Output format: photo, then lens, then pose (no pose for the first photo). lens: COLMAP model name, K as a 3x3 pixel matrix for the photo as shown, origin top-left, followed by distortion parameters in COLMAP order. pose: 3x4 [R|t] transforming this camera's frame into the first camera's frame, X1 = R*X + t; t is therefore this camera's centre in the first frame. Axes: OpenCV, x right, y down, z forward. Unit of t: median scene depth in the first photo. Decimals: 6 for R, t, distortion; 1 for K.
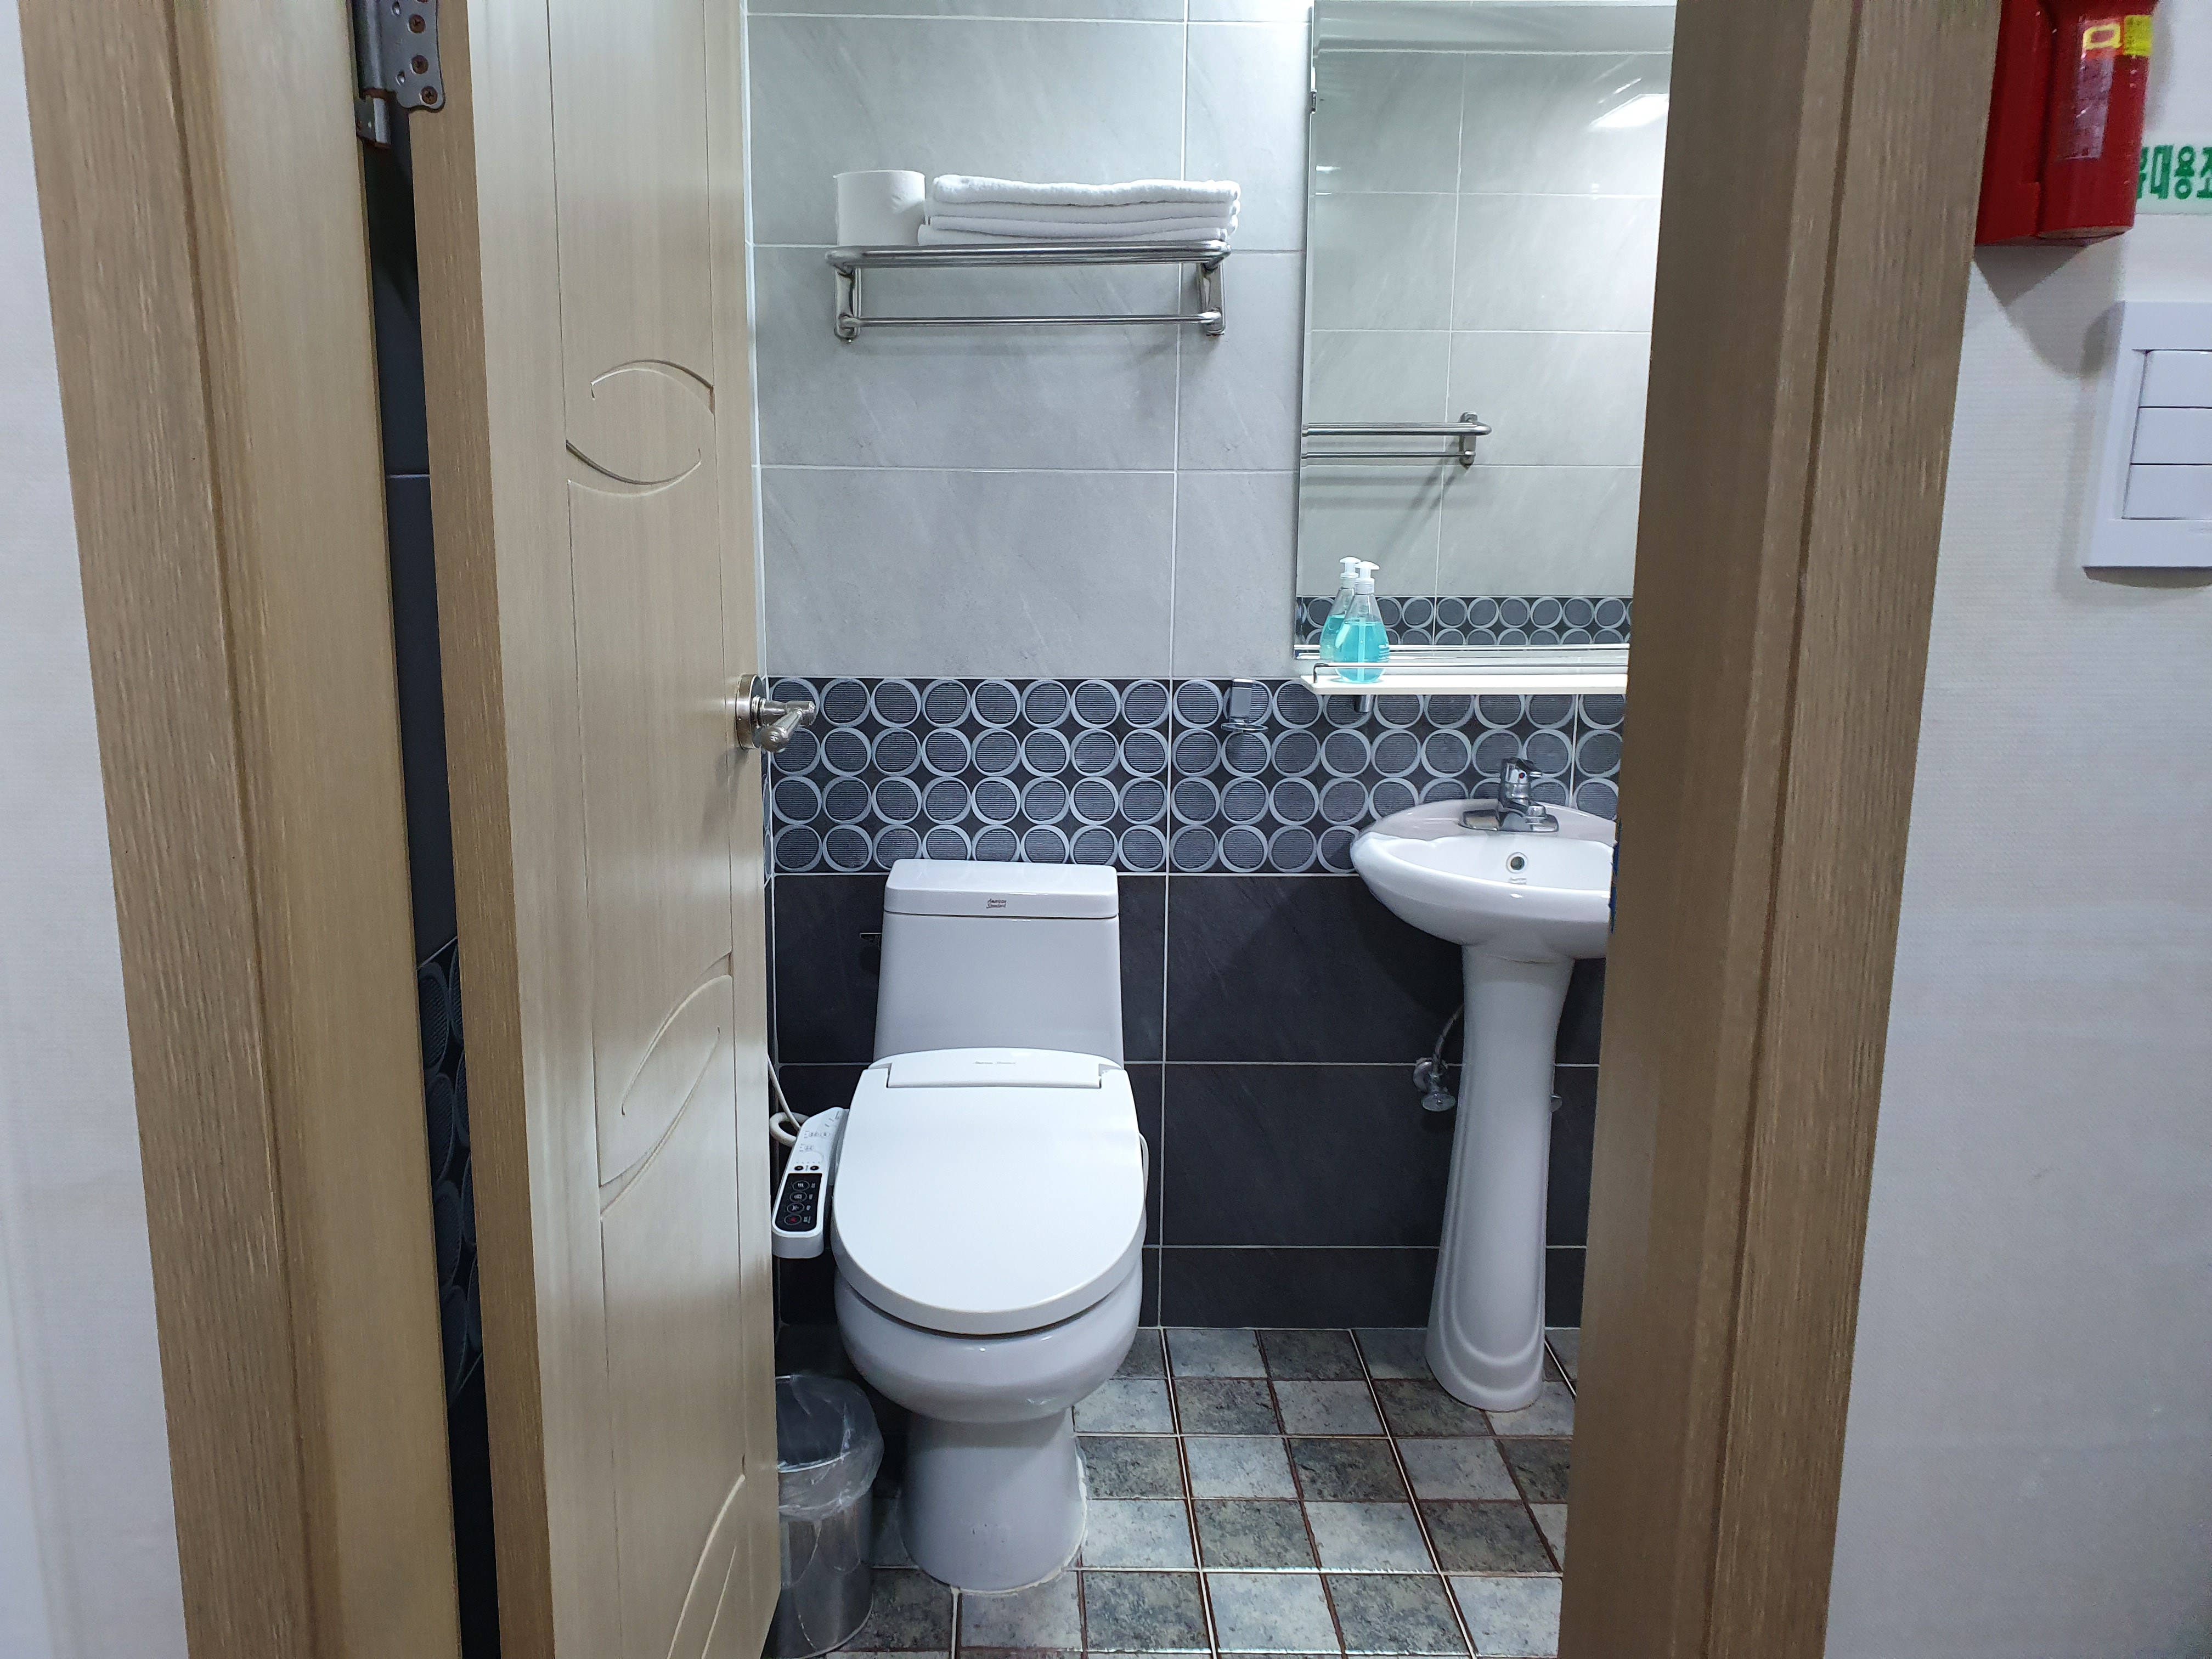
lens RADIAL K [[1775.2, 0, 1048.3], [0, 1775.2, 837.1], [0, 0, 1]] dist [0.021720, 0.009883]
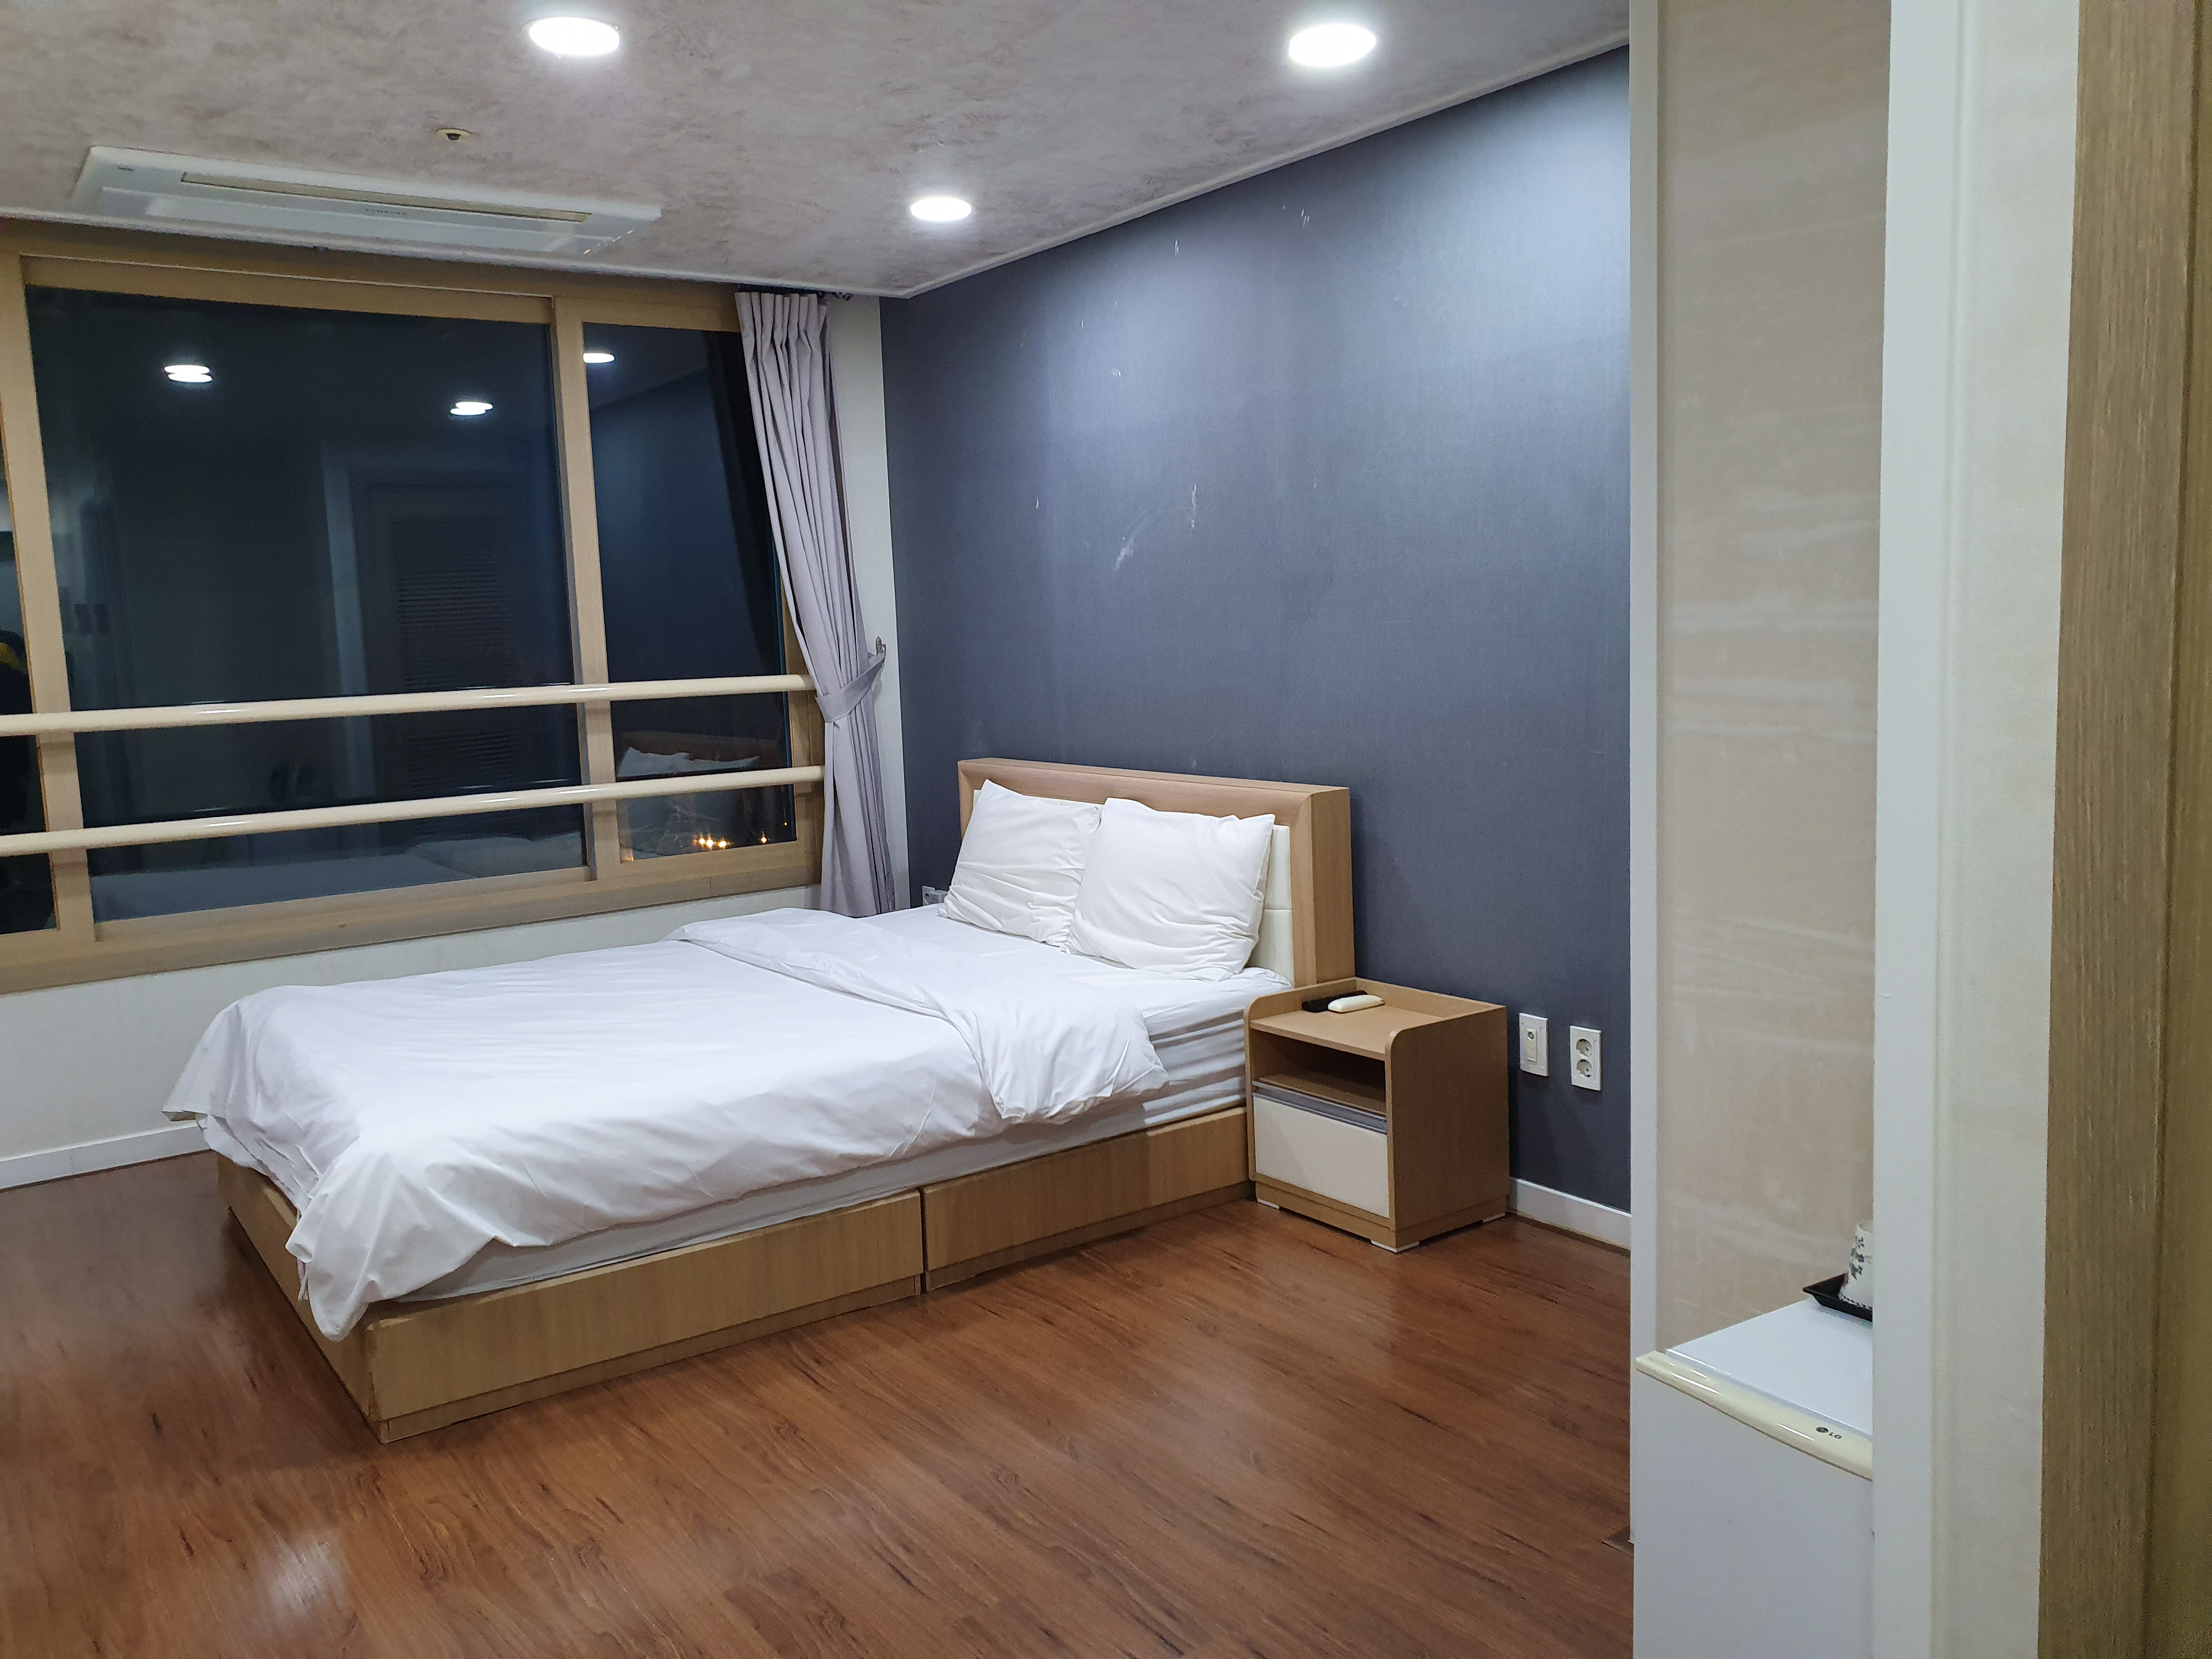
lens RADIAL K [[1775.2, 0, 1048.7], [0, 1775.2, 806.9], [0, 0, 1]] dist [0.021720, 0.009883]
pose [[0.546511, 0.063224, -0.835062, 0.153341], [-0.136394, 0.990552, -0.014267, 0.091414], [0.826270, 0.121694, 0.549971, -0.310483]]
